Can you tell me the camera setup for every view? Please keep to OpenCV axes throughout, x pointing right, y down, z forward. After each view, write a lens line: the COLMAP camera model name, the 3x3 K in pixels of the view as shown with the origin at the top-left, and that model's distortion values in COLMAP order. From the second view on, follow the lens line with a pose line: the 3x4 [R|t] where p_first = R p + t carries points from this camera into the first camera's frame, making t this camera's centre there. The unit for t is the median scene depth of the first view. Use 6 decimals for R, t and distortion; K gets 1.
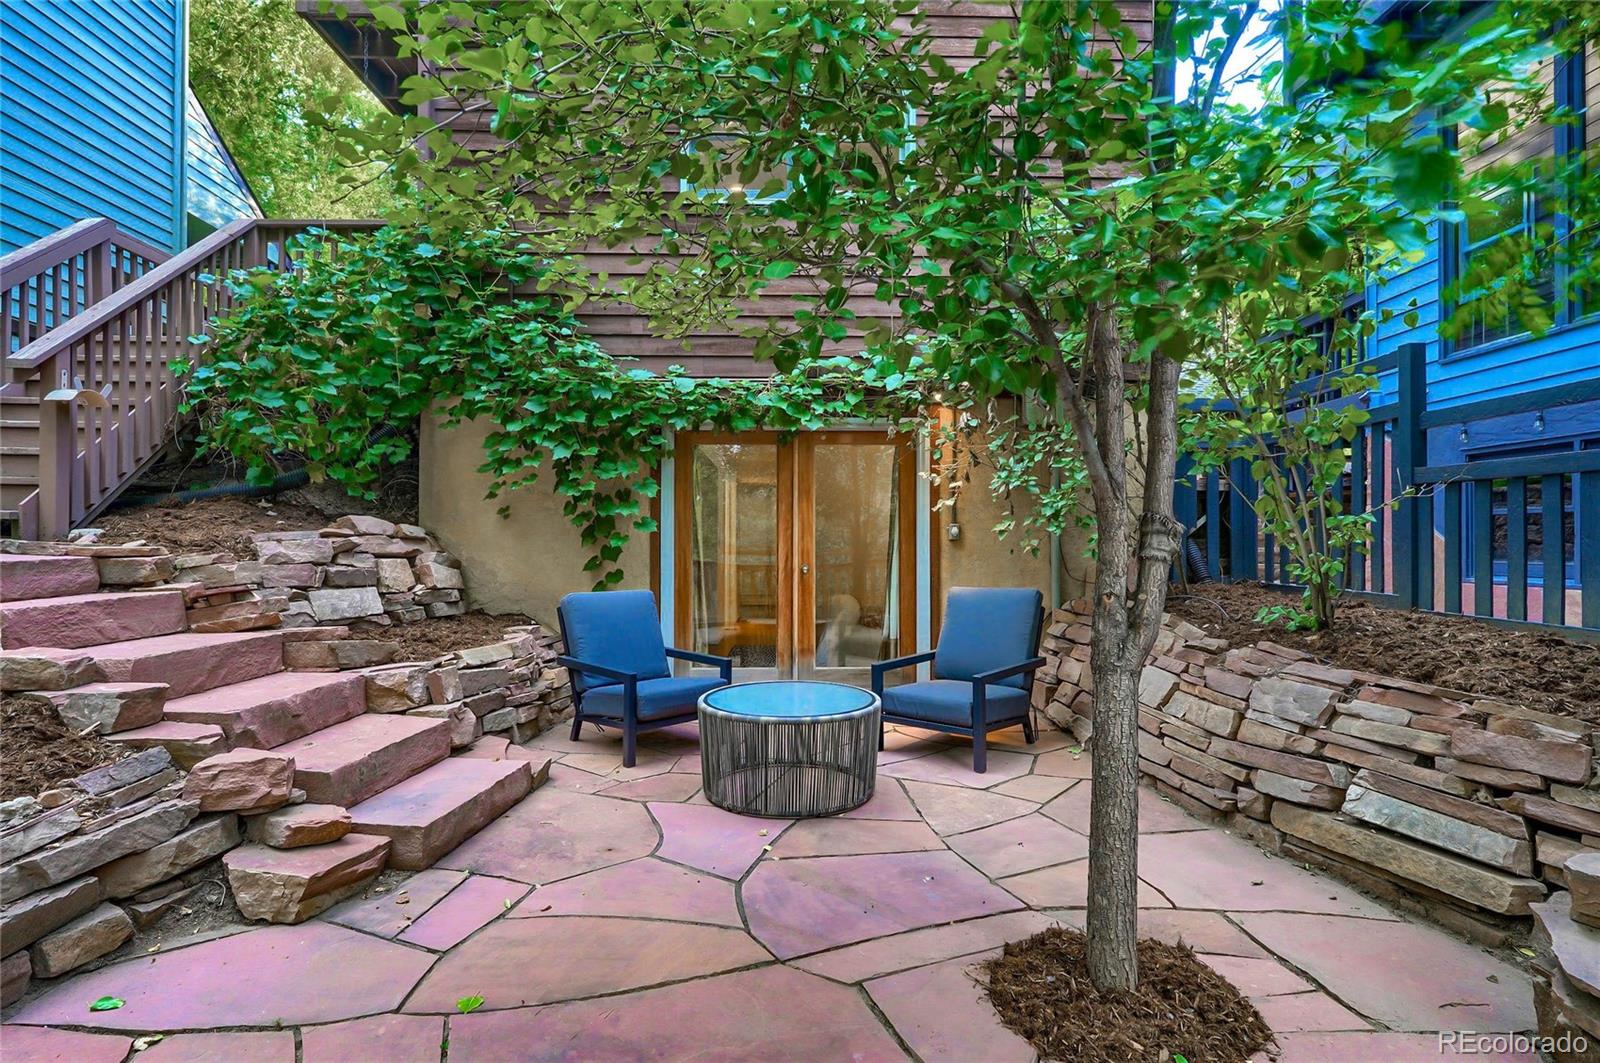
lens RADIAL K [[821.1, 0, 798.2], [0, 821.1, 535.5], [0, 0, 1]] dist [-0.006892, 0.003564]
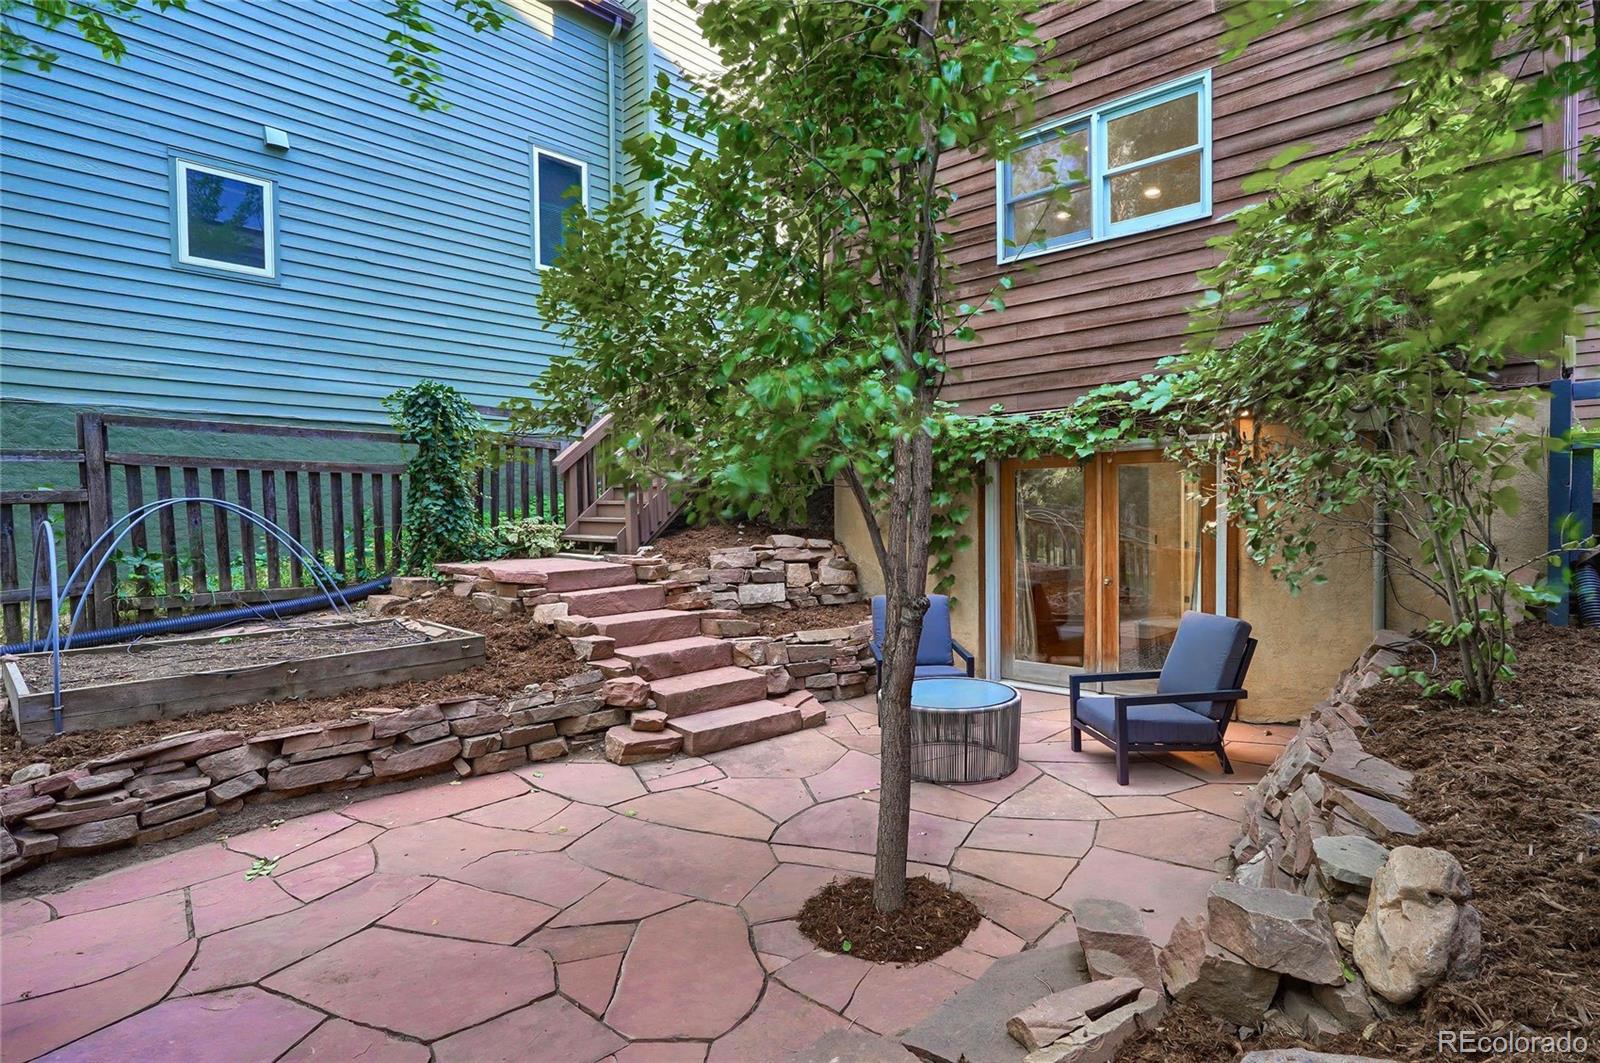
lens RADIAL K [[821.1, 0, 803.3], [0, 821.1, 535.7], [0, 0, 1]] dist [-0.006892, 0.003564]
pose [[0.724176, 0.009453, -0.689551, 0.830913], [0.019778, 0.999210, 0.034470, -0.113919], [0.689332, -0.038600, 0.723417, -0.097233]]
